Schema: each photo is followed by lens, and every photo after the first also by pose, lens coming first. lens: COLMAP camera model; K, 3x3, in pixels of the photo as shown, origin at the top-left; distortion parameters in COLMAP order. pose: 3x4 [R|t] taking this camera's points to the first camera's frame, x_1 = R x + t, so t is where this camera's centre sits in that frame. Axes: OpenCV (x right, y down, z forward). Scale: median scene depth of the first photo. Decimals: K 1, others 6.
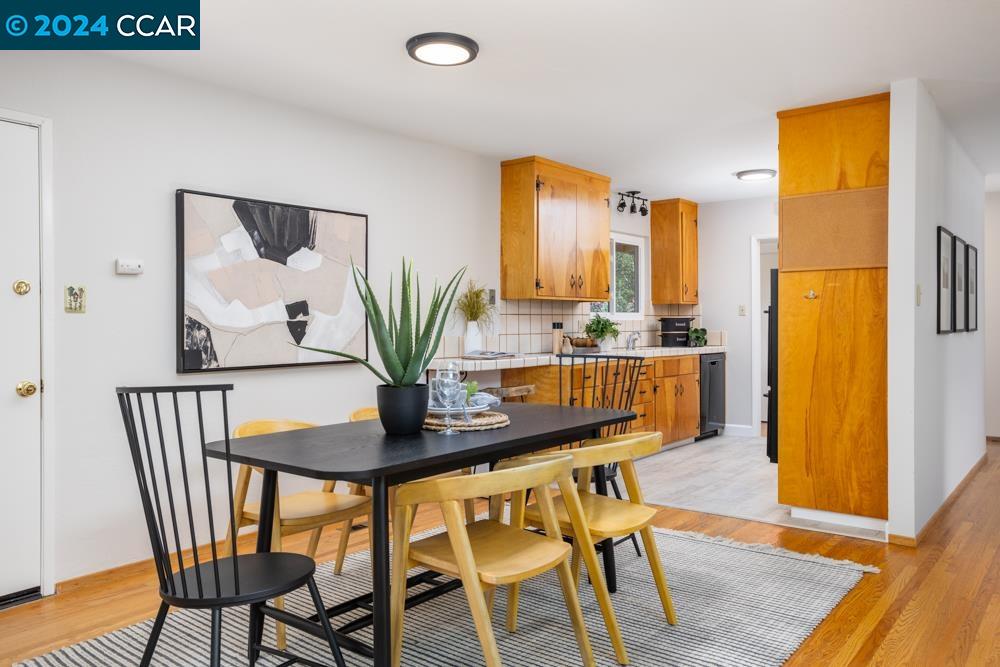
lens RADIAL K [[734.4, 0, 500.0], [0, 734.4, 333.5], [0, 0, 1]] dist [-0.000586, -0.000099]
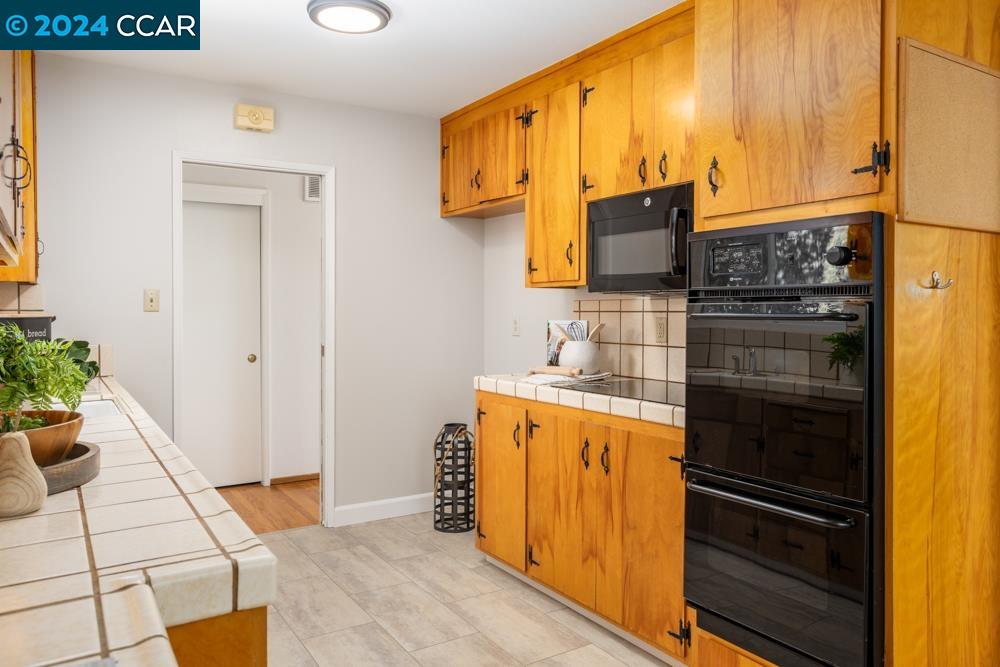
lens RADIAL K [[712.0, 0, 496.9], [0, 712.0, 315.7], [0, 0, 1]] dist [-0.007035, -0.000626]
pose [[0.330020, -0.005153, 0.943960, -0.040433], [0.010307, 0.999945, 0.001855, -0.020306], [-0.943918, 0.009117, 0.330055, 0.630459]]
